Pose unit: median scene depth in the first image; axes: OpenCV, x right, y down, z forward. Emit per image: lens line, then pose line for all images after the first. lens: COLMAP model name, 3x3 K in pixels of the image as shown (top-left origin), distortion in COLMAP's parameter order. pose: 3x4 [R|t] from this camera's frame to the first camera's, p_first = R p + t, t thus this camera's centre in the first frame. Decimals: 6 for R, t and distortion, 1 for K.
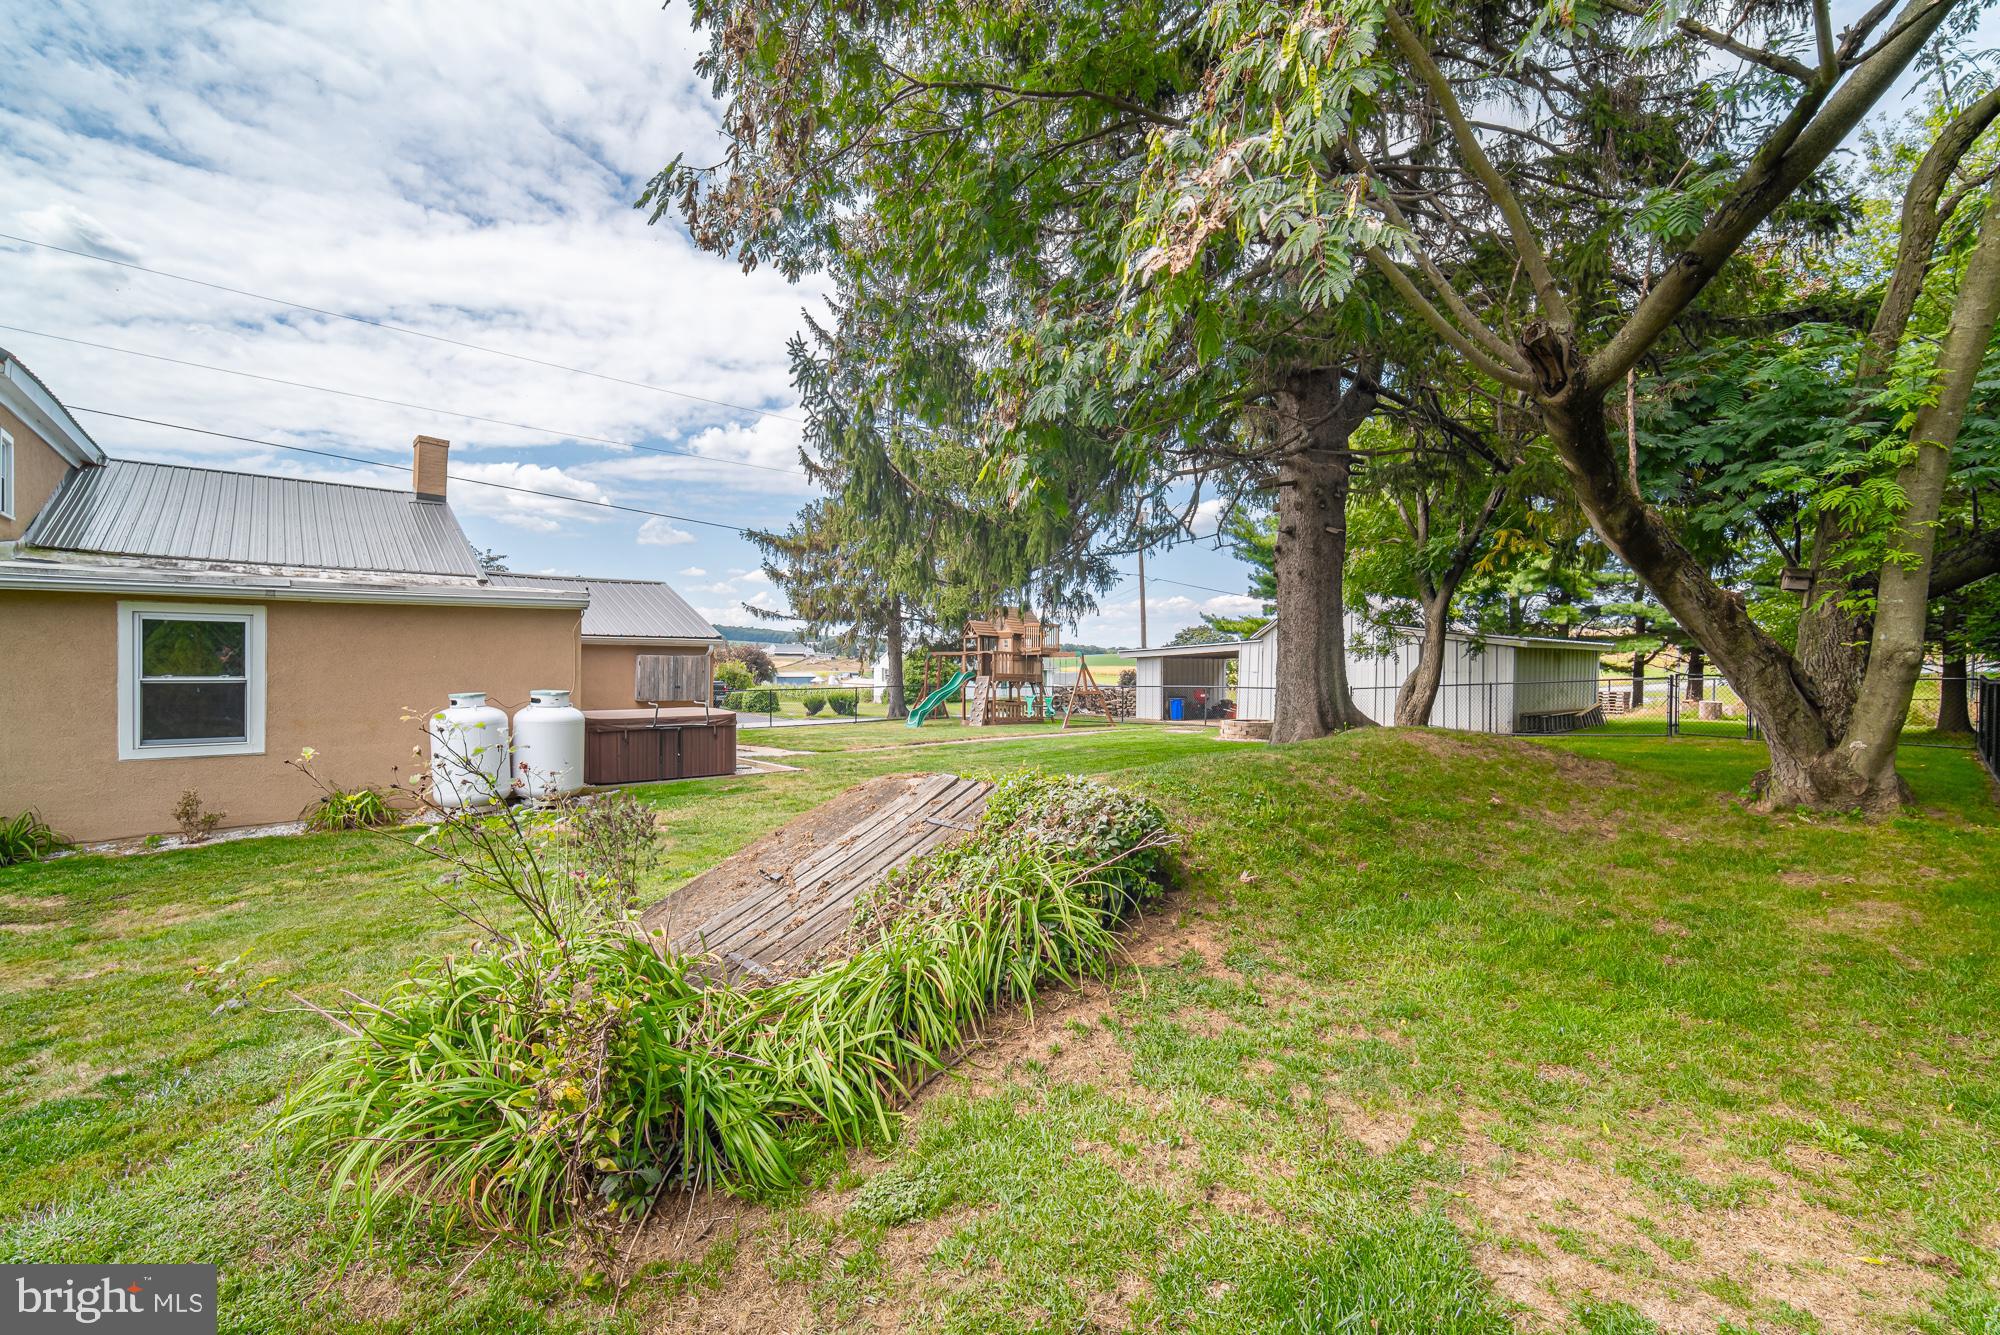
lens RADIAL K [[860.8, 0, 1000.0], [0, 860.8, 667.5], [0, 0, 1]] dist [-0.010661, 0.000622]
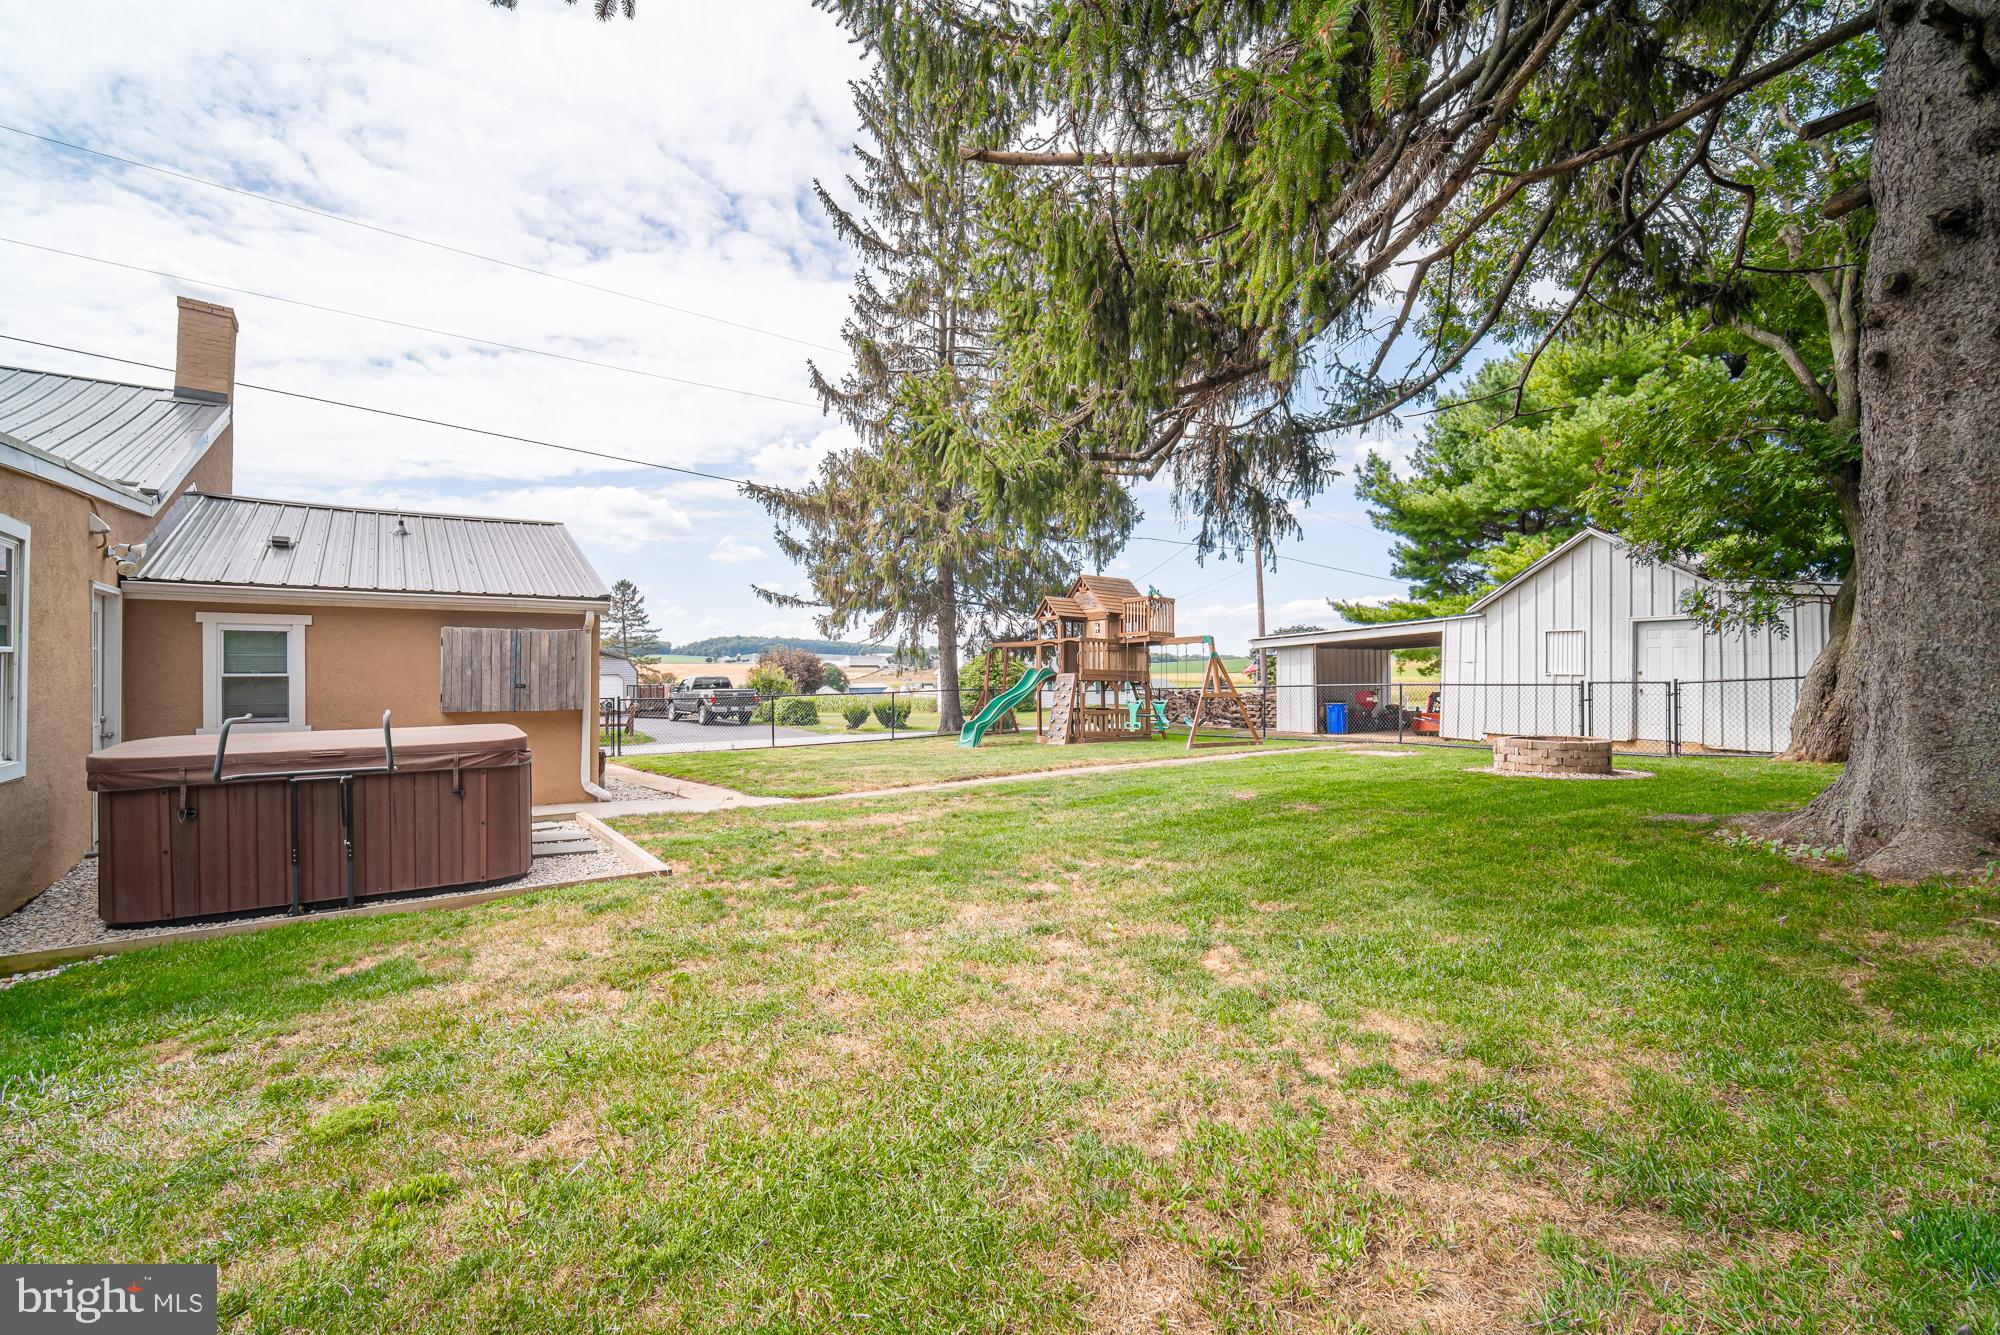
lens RADIAL K [[860.8, 0, 1000.0], [0, 860.8, 667.5], [0, 0, 1]] dist [-0.010661, 0.000622]
pose [[0.996425, -0.012395, -0.083562, -0.013256], [0.011463, 0.999867, -0.011616, 0.011448], [0.083695, 0.010616, 0.996435, 0.263992]]
